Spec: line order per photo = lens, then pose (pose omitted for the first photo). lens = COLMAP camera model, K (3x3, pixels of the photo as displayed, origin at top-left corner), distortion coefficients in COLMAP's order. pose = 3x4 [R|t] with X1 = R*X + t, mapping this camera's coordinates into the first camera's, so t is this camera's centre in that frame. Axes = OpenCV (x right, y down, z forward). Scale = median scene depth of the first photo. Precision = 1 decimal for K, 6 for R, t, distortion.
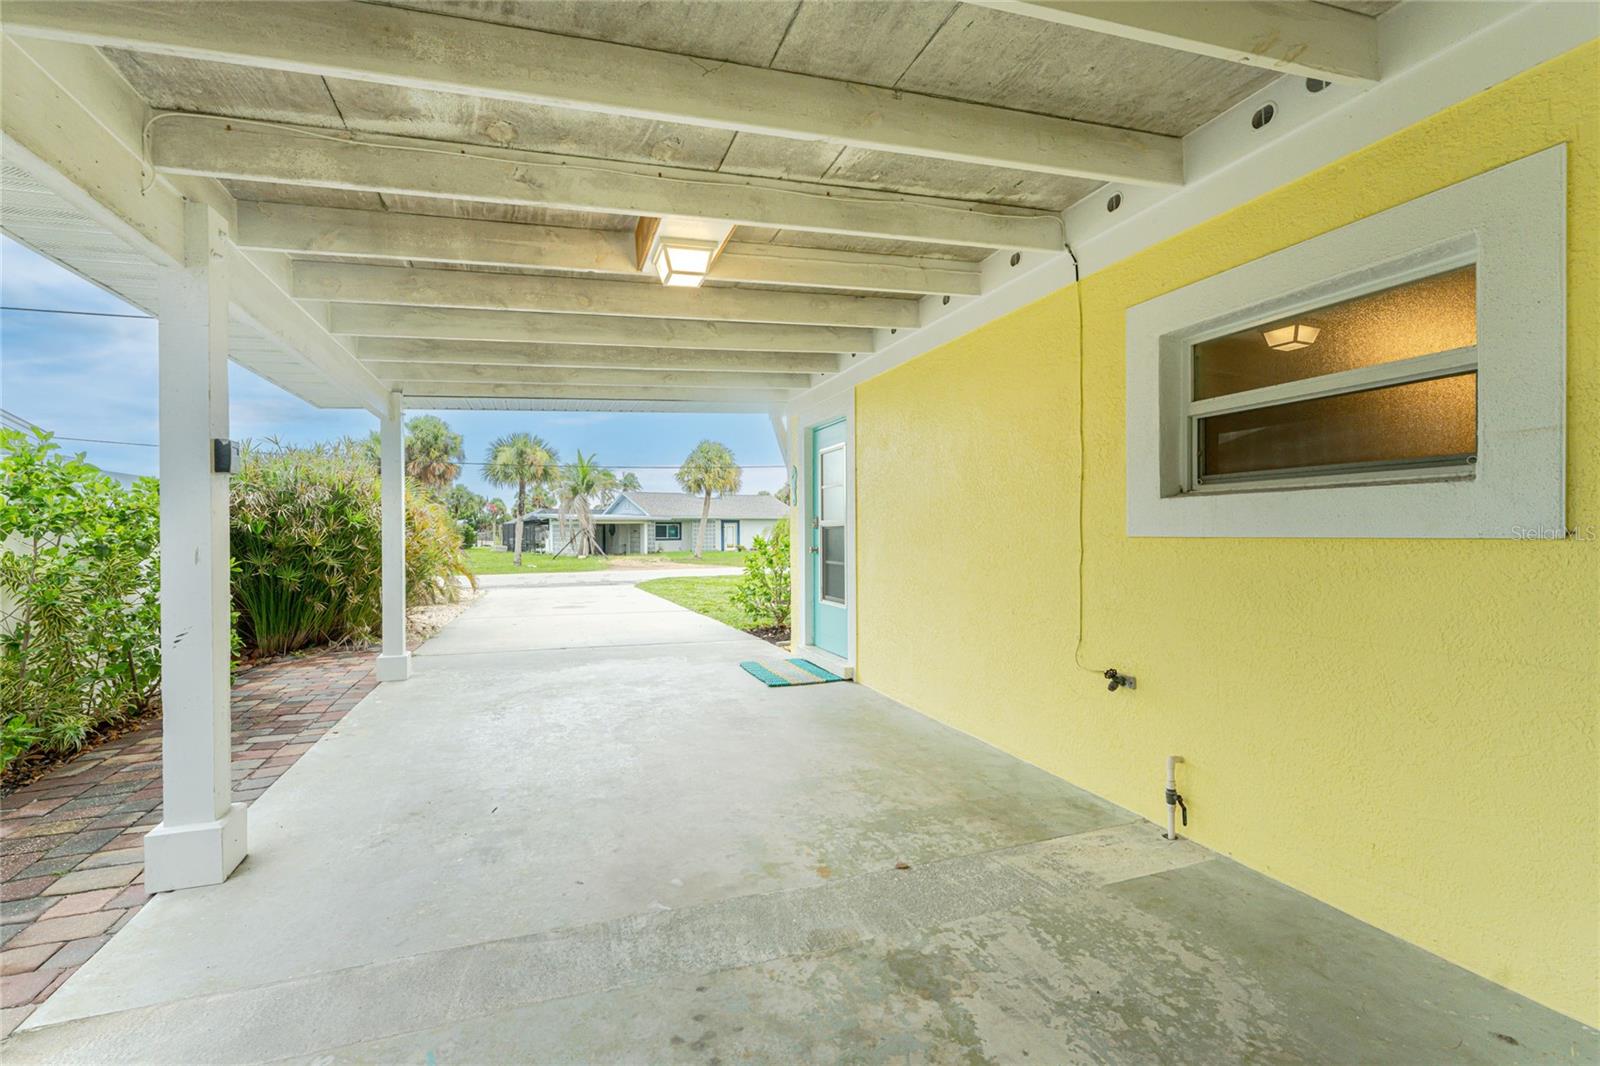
lens RADIAL K [[650.3, 0, 796.2], [0, 650.3, 537.7], [0, 0, 1]] dist [-0.024594, 0.000379]
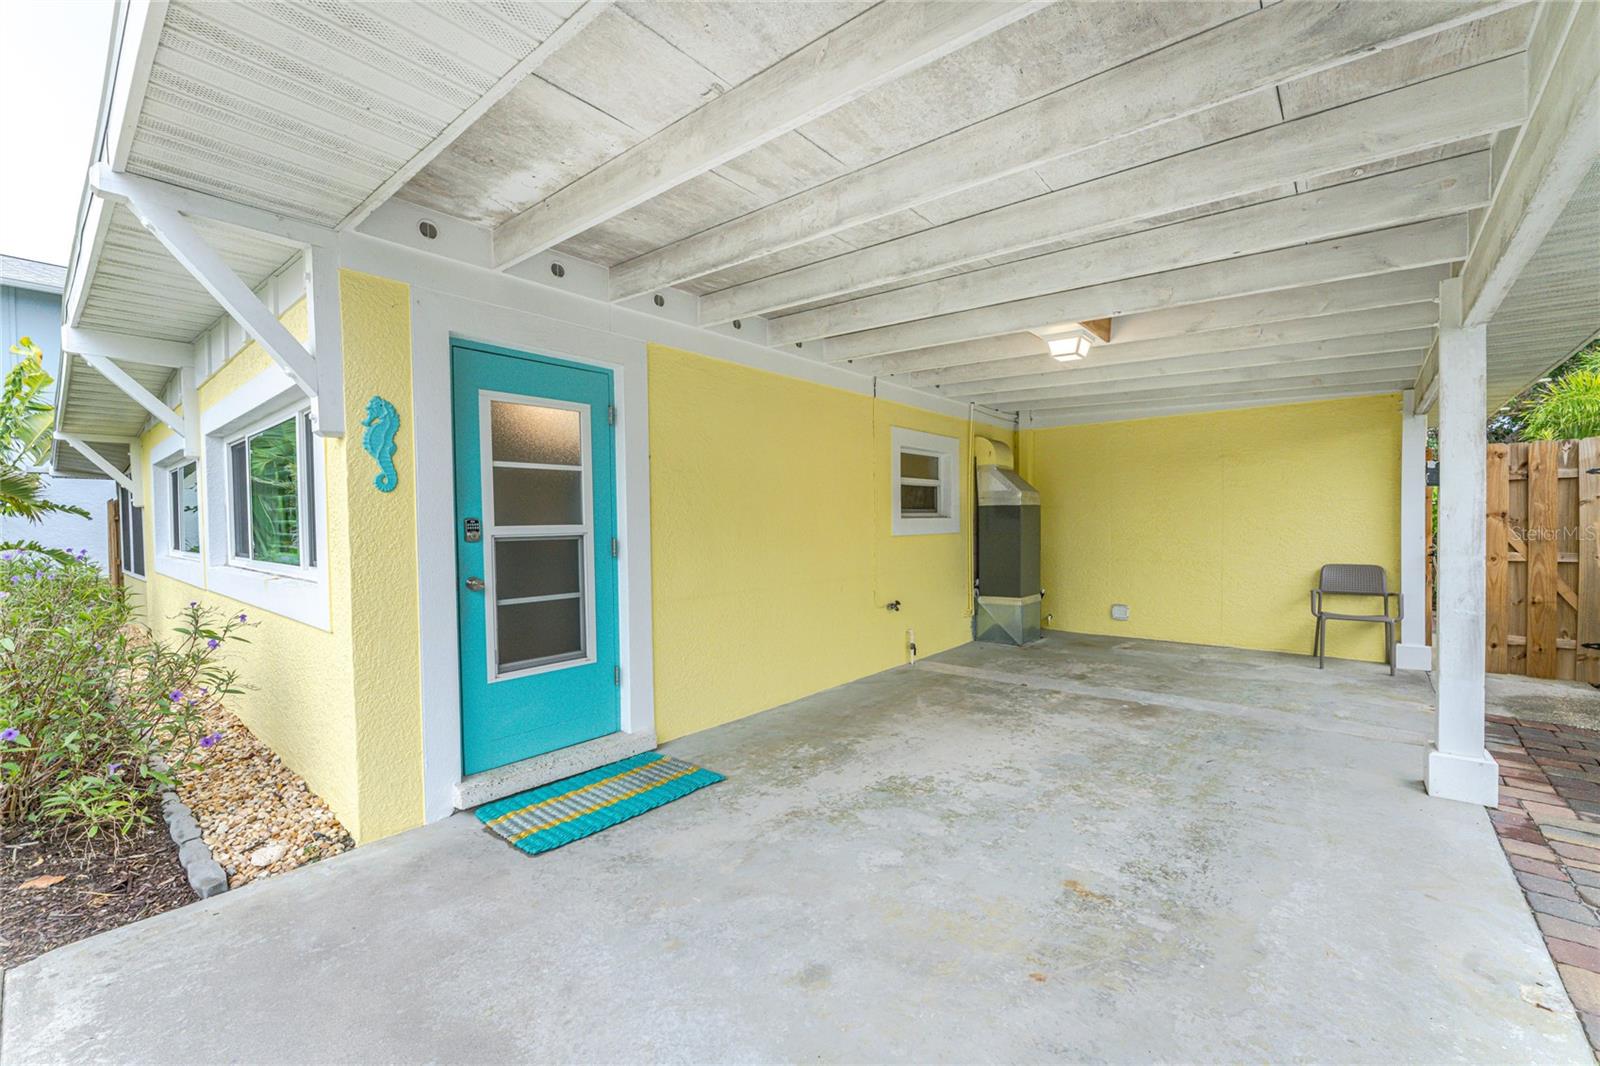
lens RADIAL K [[650.3, 0, 796.2], [0, 650.3, 537.7], [0, 0, 1]] dist [-0.024594, 0.000379]
pose [[-0.469846, -0.009003, 0.882703, -1.169109], [0.018983, 0.999614, 0.020299, -0.041670], [-0.882544, 0.026294, -0.469493, 2.242559]]
